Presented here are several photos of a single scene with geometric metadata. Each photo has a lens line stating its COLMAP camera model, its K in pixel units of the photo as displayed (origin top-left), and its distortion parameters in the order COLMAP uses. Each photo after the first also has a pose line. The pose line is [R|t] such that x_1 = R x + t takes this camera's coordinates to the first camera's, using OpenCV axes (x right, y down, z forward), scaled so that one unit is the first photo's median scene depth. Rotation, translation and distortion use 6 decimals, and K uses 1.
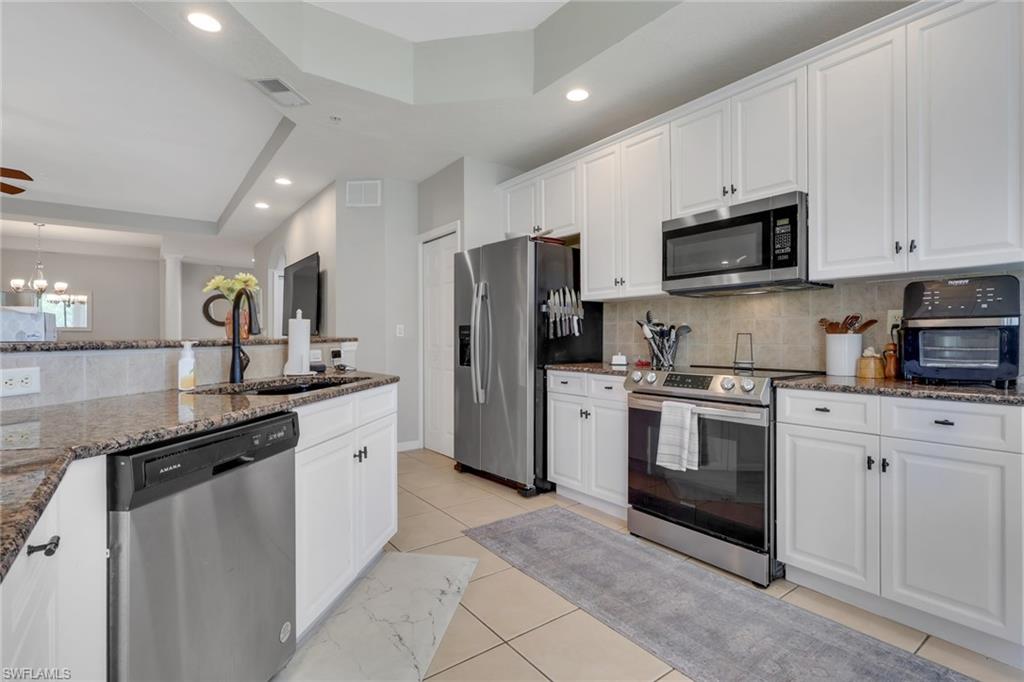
lens RADIAL K [[487.8, 0, 515.4], [0, 487.8, 338.6], [0, 0, 1]] dist [-0.000733, 0.000131]
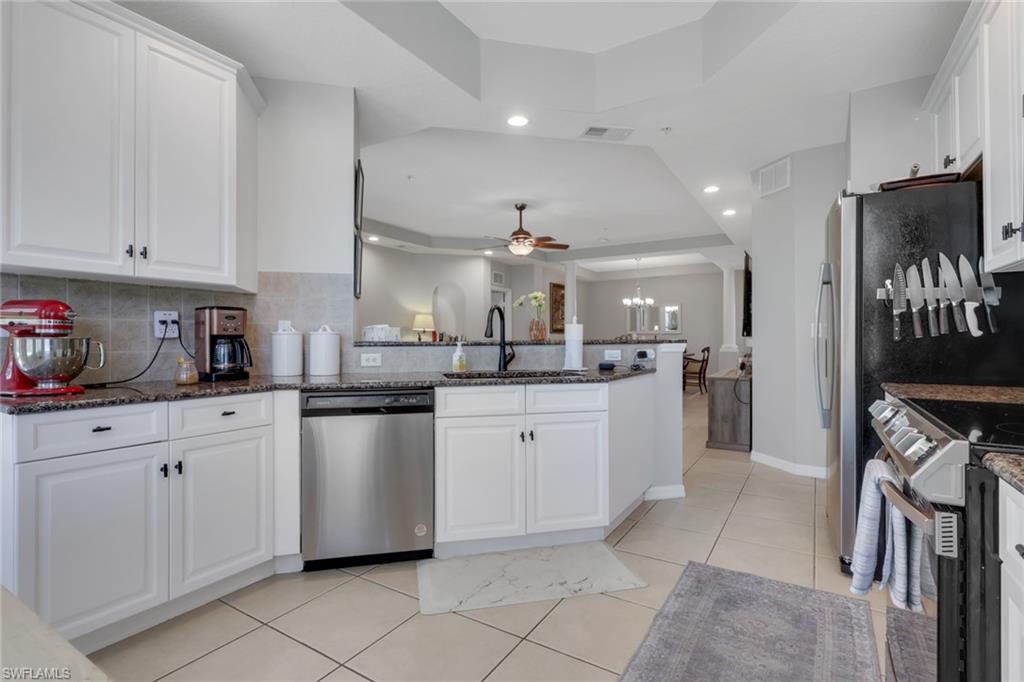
lens RADIAL K [[487.8, 0, 515.4], [0, 487.8, 338.6], [0, 0, 1]] dist [-0.000733, 0.000131]
pose [[0.363558, 0.000114, -0.931572, 0.583525], [-0.000661, 1.000000, -0.000136, -0.003366], [0.931571, 0.000665, 0.363558, 0.385587]]
